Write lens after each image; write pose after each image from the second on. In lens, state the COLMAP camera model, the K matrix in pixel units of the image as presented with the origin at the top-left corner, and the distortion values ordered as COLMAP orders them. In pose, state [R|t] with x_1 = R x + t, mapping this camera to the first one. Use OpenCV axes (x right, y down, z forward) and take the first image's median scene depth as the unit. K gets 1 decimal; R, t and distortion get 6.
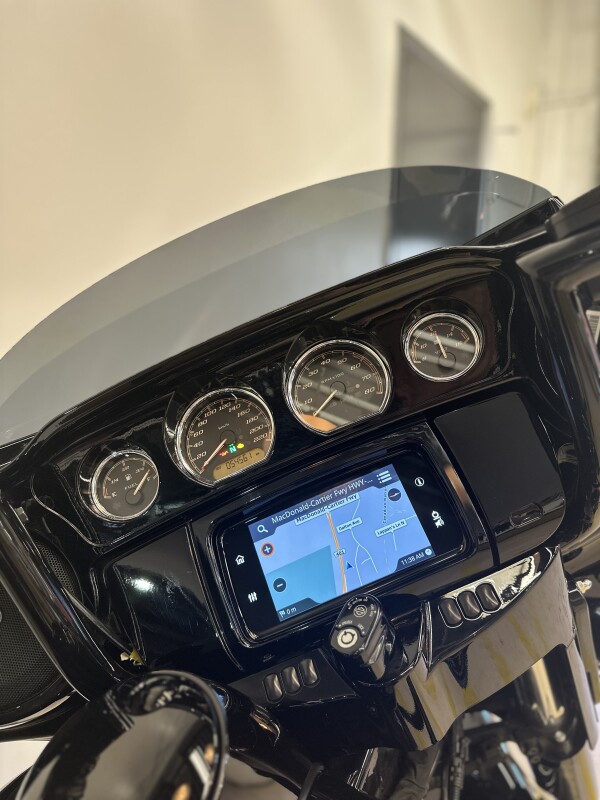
lens RADIAL K [[567.8, 0, 300.0], [0, 567.8, 400.0], [0, 0, 1]] dist [-0.000848, 0.000637]
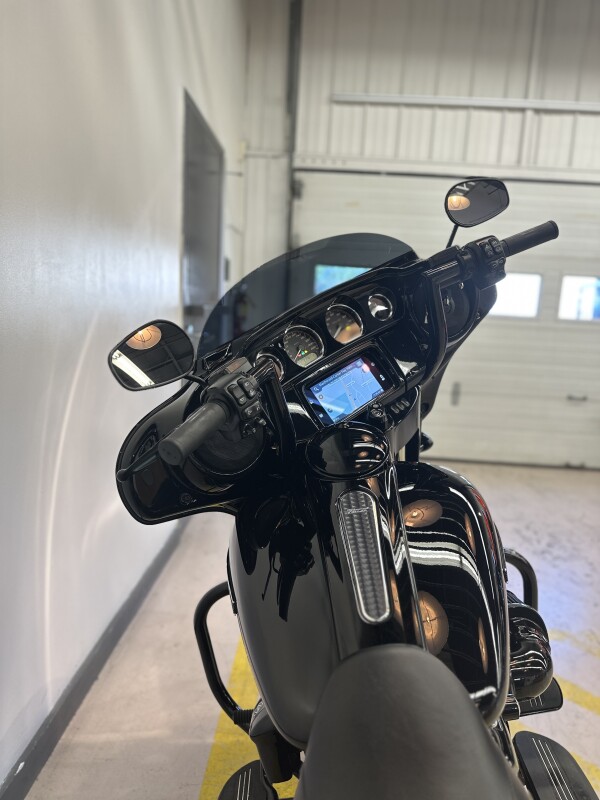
lens RADIAL K [[567.8, 0, 300.0], [0, 567.8, 400.0], [0, 0, 1]] dist [-0.000848, 0.000637]
pose [[0.836419, -0.056215, 0.545200, -1.357537], [0.066200, 0.997806, 0.001322, 0.268203], [-0.544078, 0.034986, 0.838305, -0.839837]]
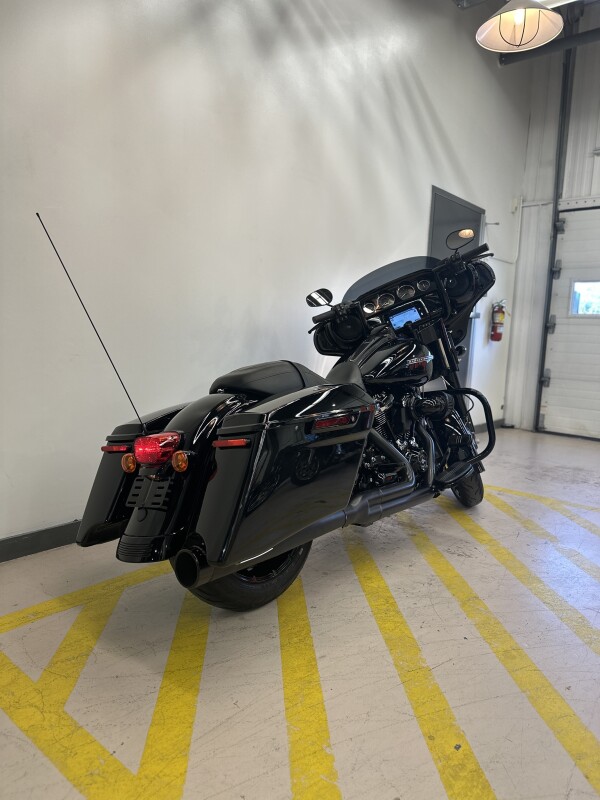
lens RADIAL K [[567.8, 0, 300.0], [0, 567.8, 400.0], [0, 0, 1]] dist [-0.000848, 0.000637]
pose [[0.994649, 0.040522, -0.095033, -0.420156], [-0.048420, 0.995429, -0.082325, 1.620179], [0.091263, 0.086486, 0.992064, -4.845737]]
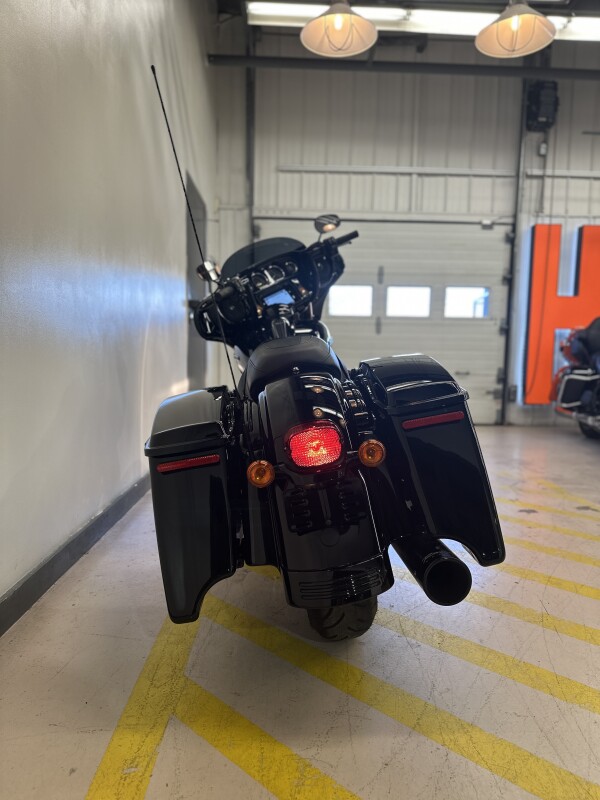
lens RADIAL K [[562.3, 0, 300.0], [0, 562.3, 400.0], [0, 0, 1]] dist [0.044212, -0.002926]
pose [[0.800673, -0.043884, 0.597492, -3.149114], [0.108865, 0.991367, -0.073072, 1.651876], [-0.589128, 0.123553, 0.798538, -3.475023]]
